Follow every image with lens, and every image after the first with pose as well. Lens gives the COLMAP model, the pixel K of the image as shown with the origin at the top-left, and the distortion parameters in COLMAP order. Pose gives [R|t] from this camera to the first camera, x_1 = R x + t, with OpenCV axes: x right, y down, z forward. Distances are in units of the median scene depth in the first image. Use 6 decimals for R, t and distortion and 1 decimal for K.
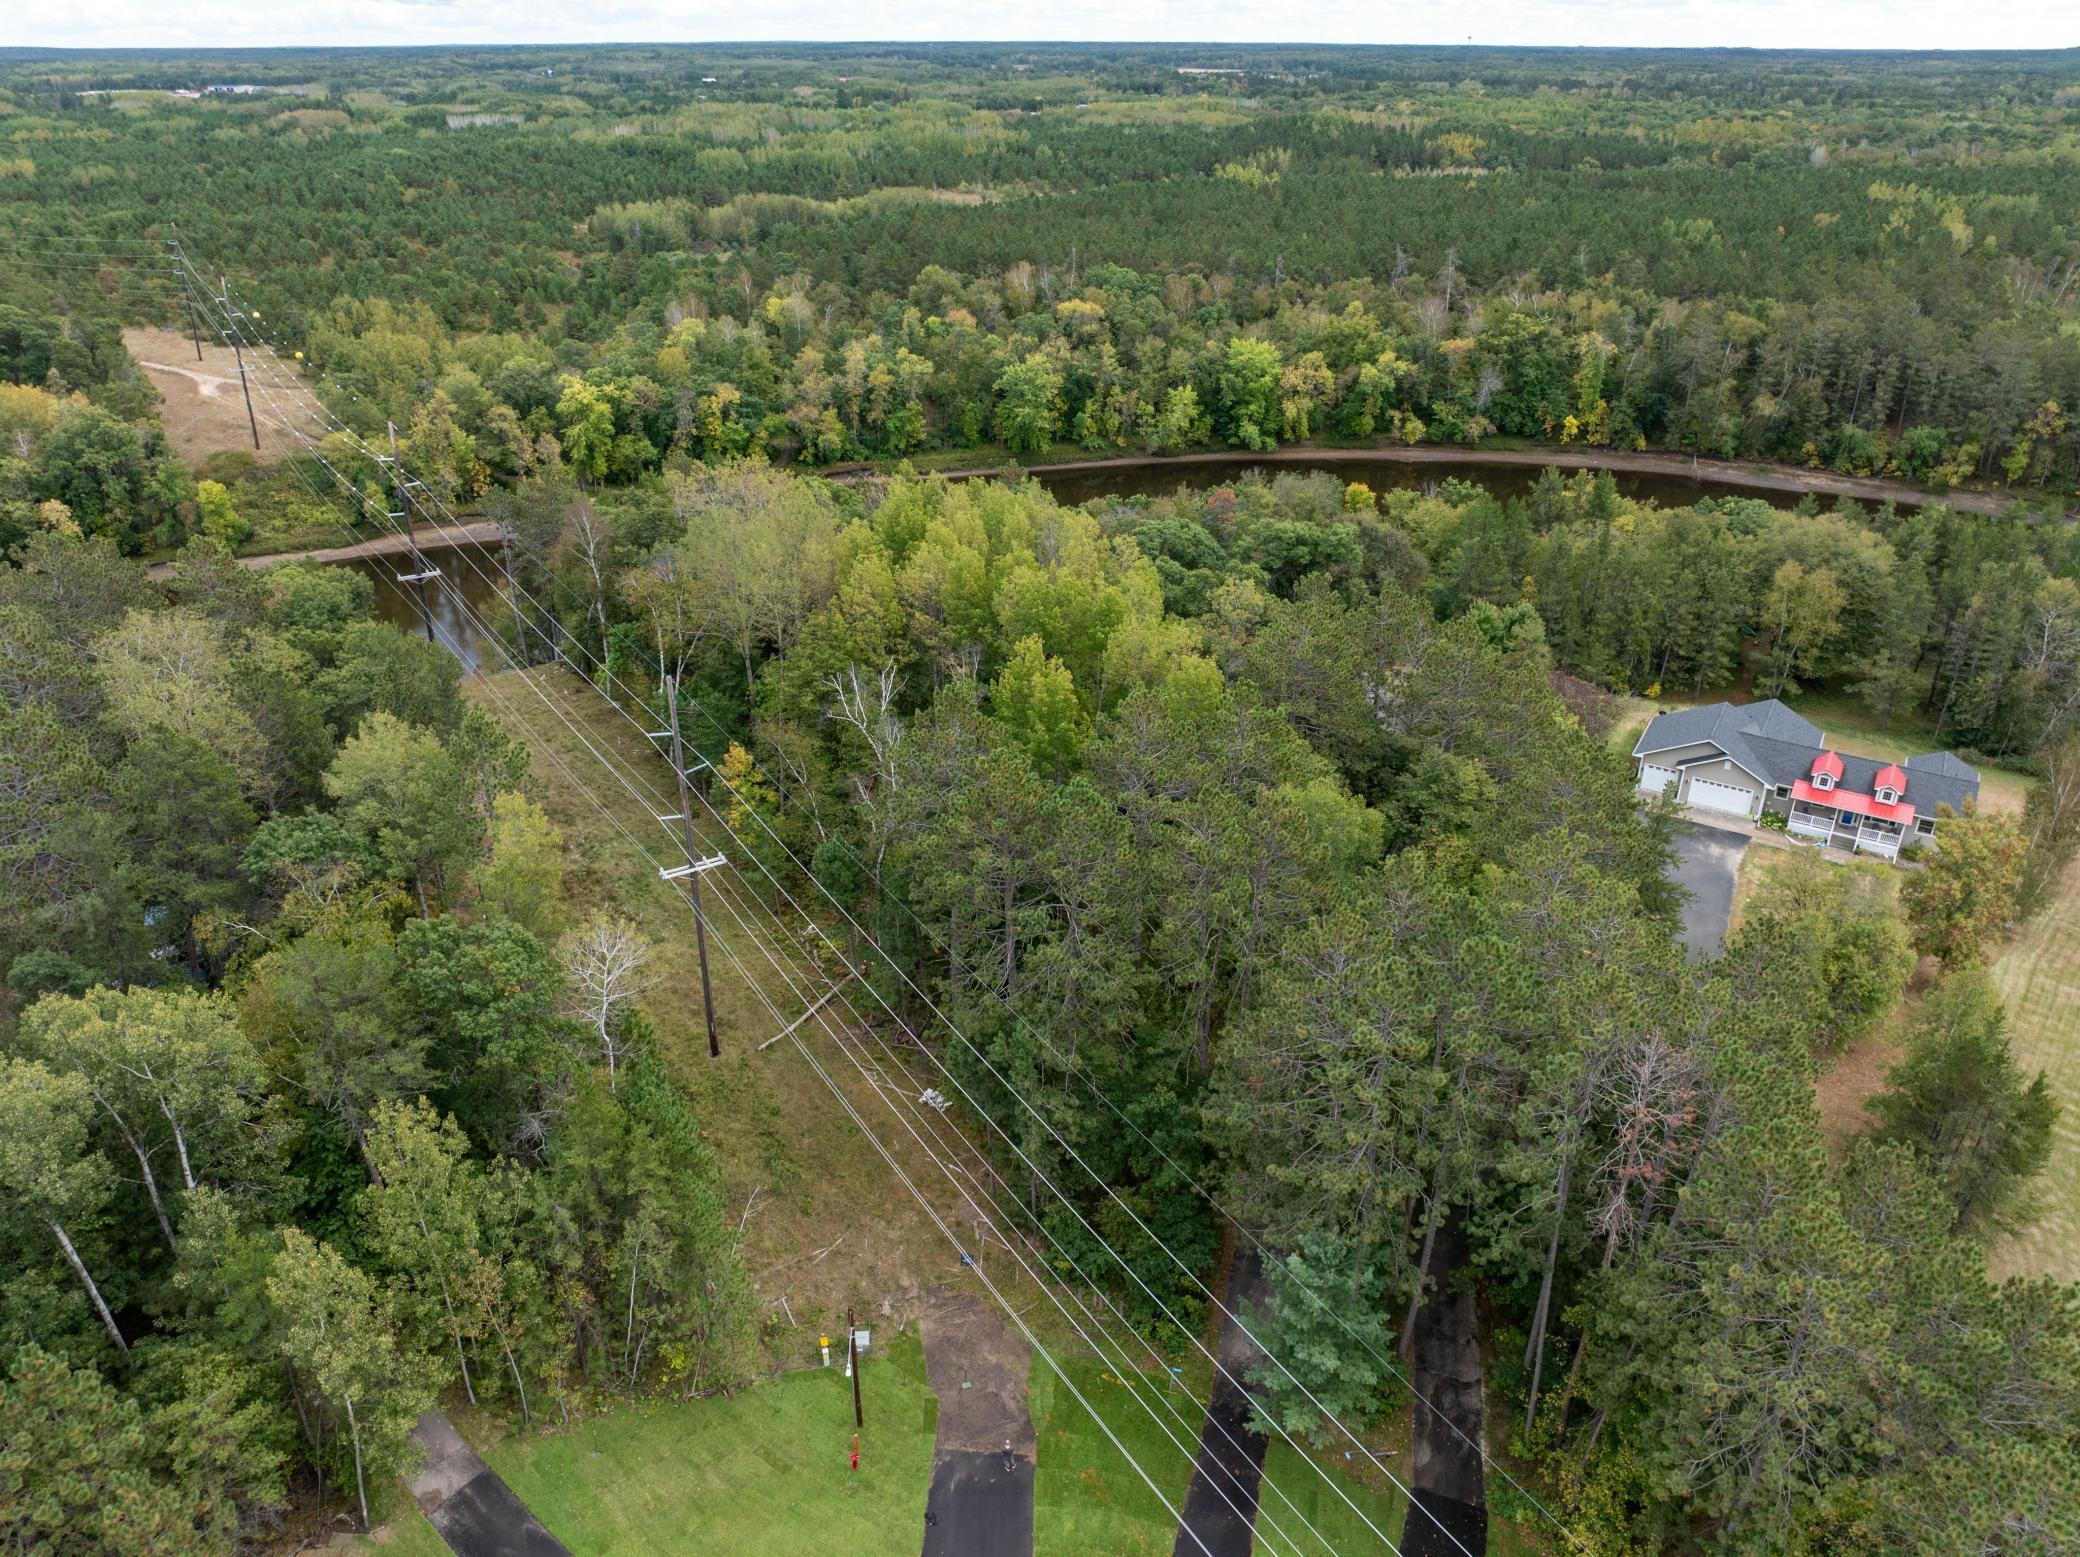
lens RADIAL K [[1459.7, 0, 1038.9], [0, 1459.7, 771.6], [0, 0, 1]] dist [-0.059102, 0.031560]
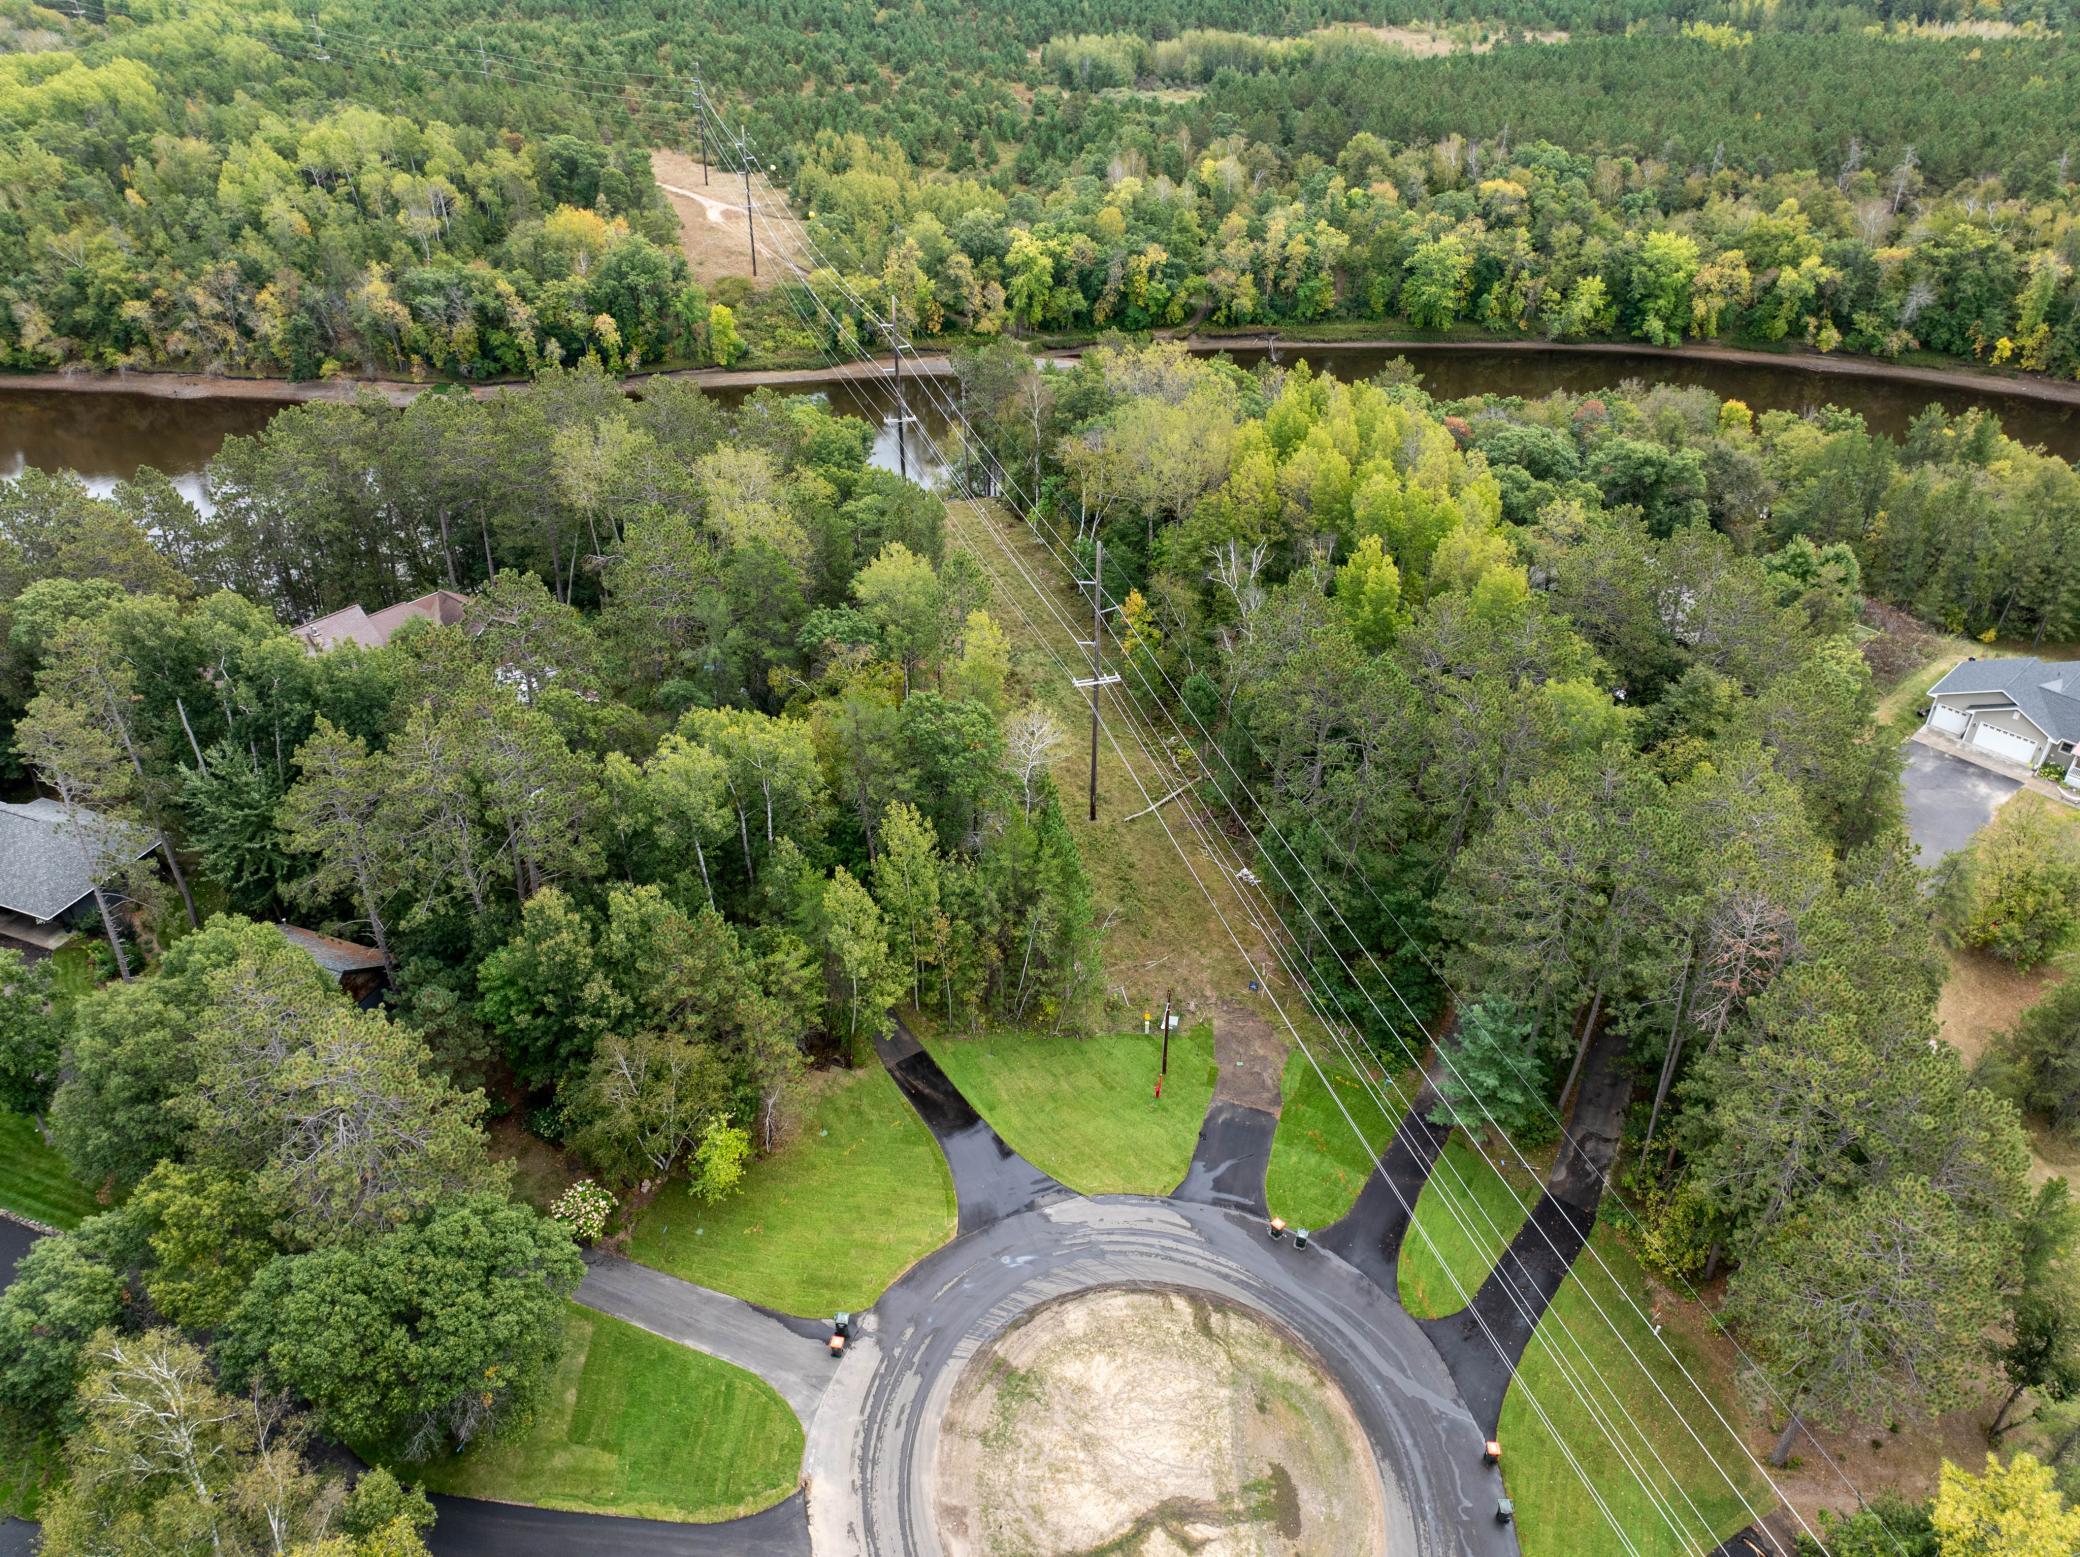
lens RADIAL K [[1459.7, 0, 1042.0], [0, 1459.7, 772.6], [0, 0, 1]] dist [-0.059102, 0.031560]
pose [[0.961336, 0.148211, -0.232093, 0.015012], [-0.120363, 0.984189, 0.129943, -0.007118], [0.247682, -0.096984, 0.963975, -0.117339]]
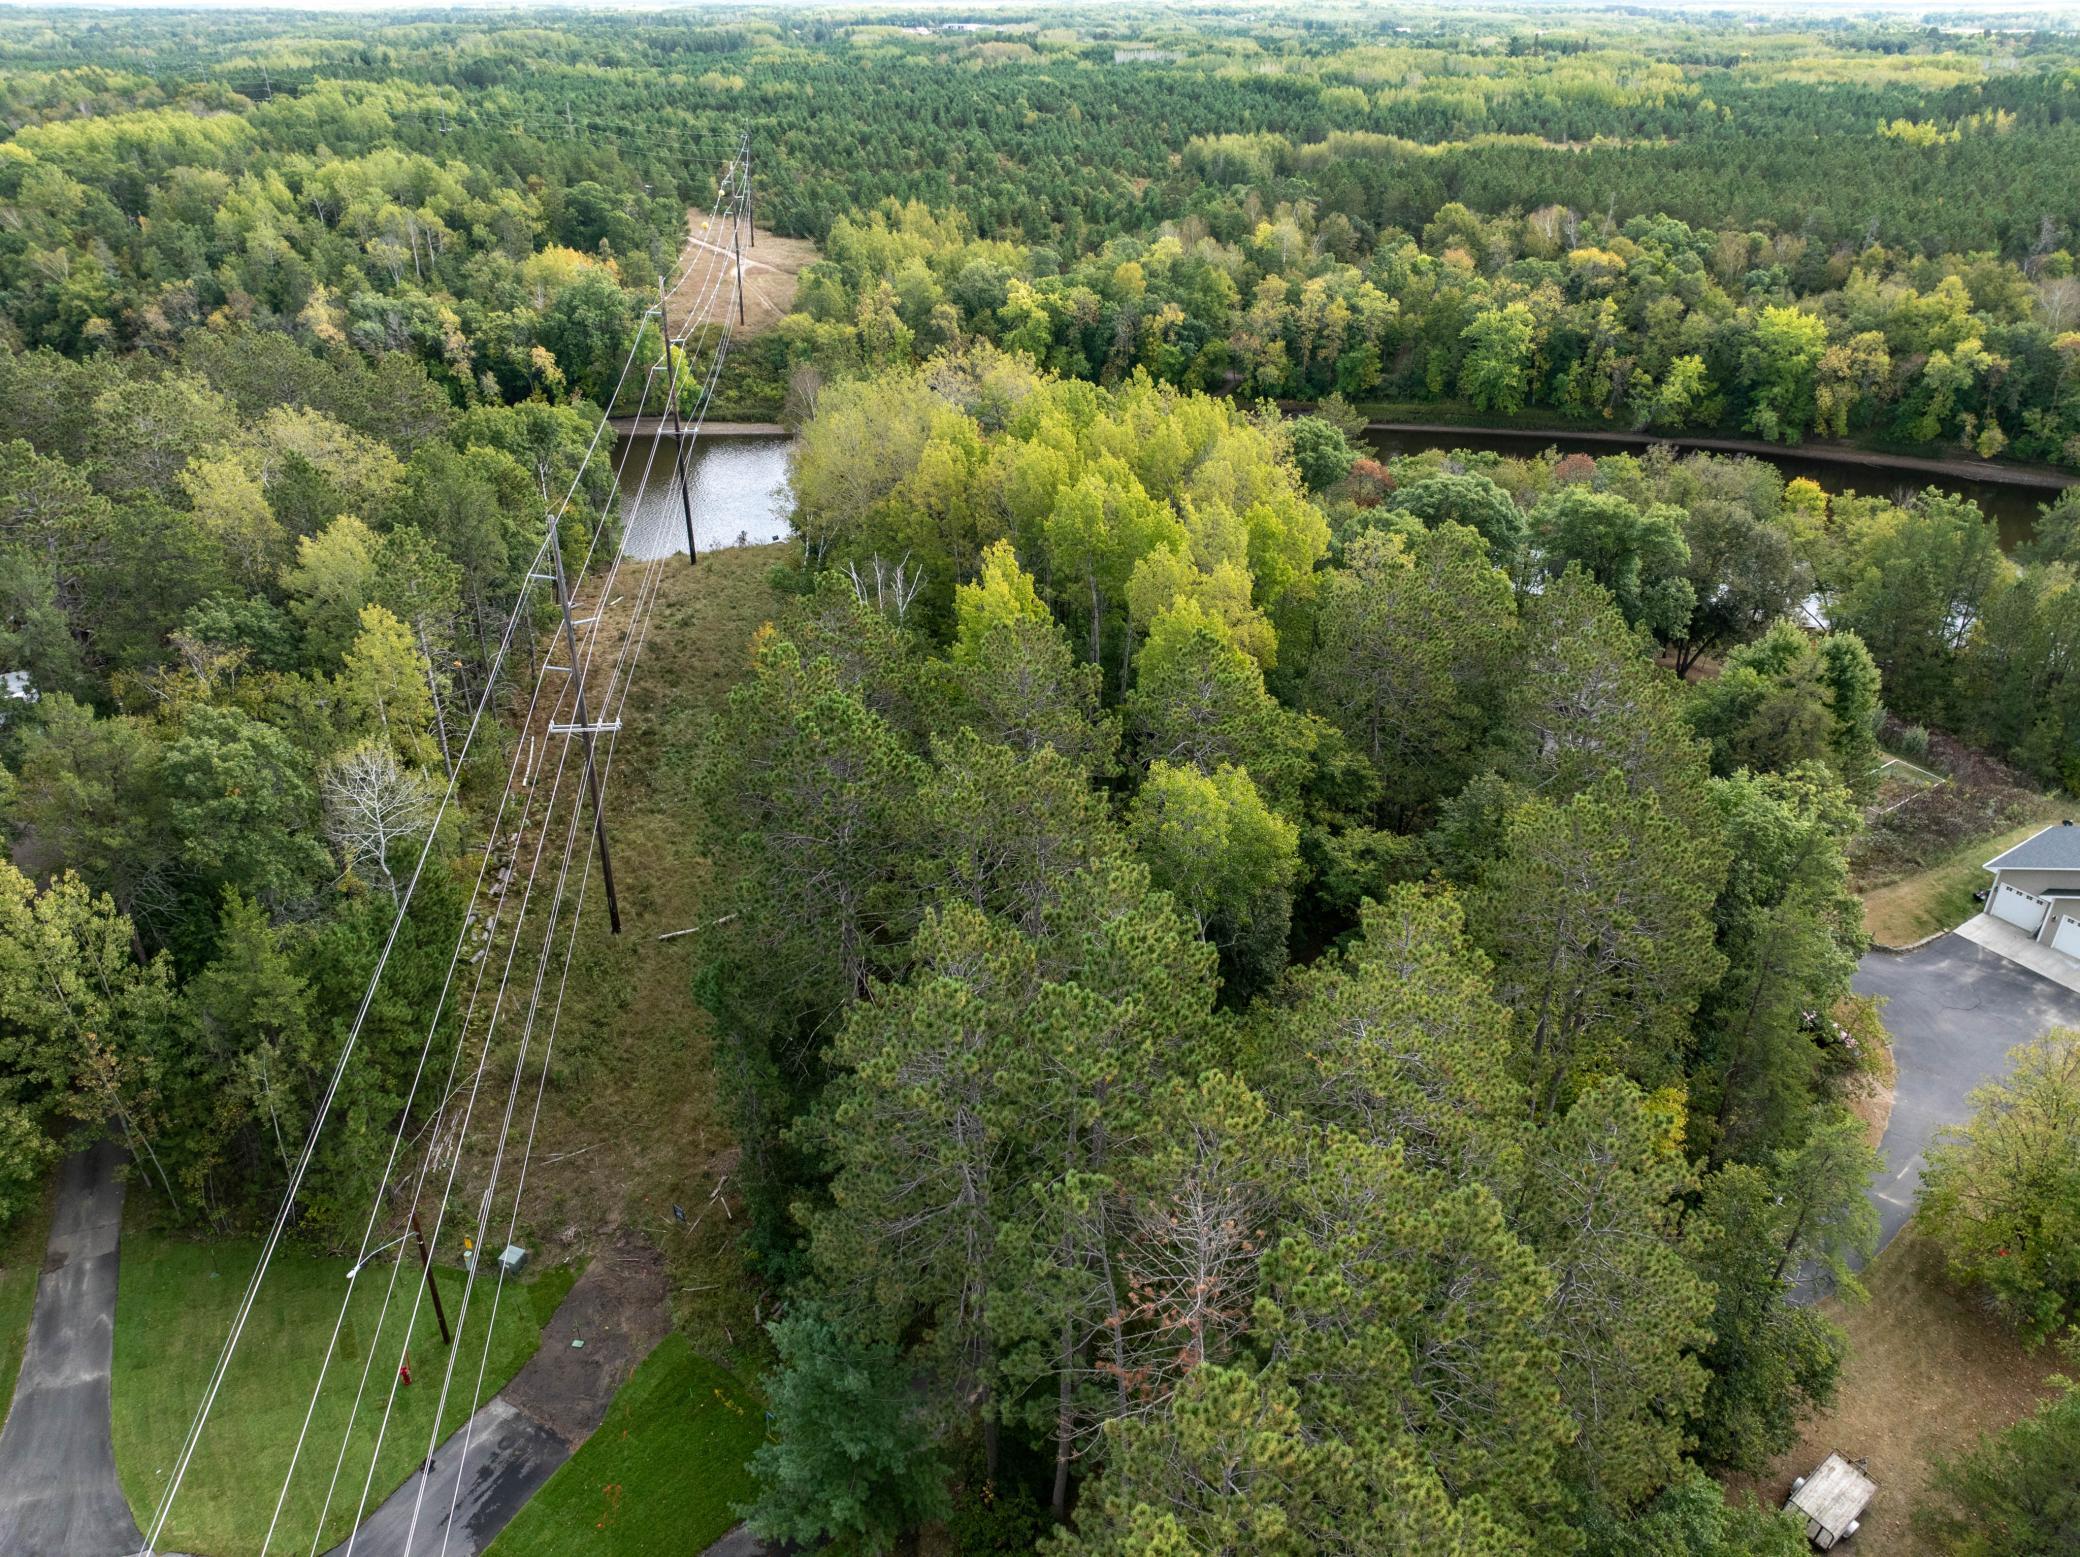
lens RADIAL K [[1459.7, 0, 1042.1], [0, 1459.7, 777.8], [0, 0, 1]] dist [-0.059102, 0.031560]
pose [[0.905055, 0.201336, -0.374619, 0.131745], [-0.190306, 0.979461, 0.066637, -0.007201], [0.380341, 0.010982, 0.924781, 0.082796]]
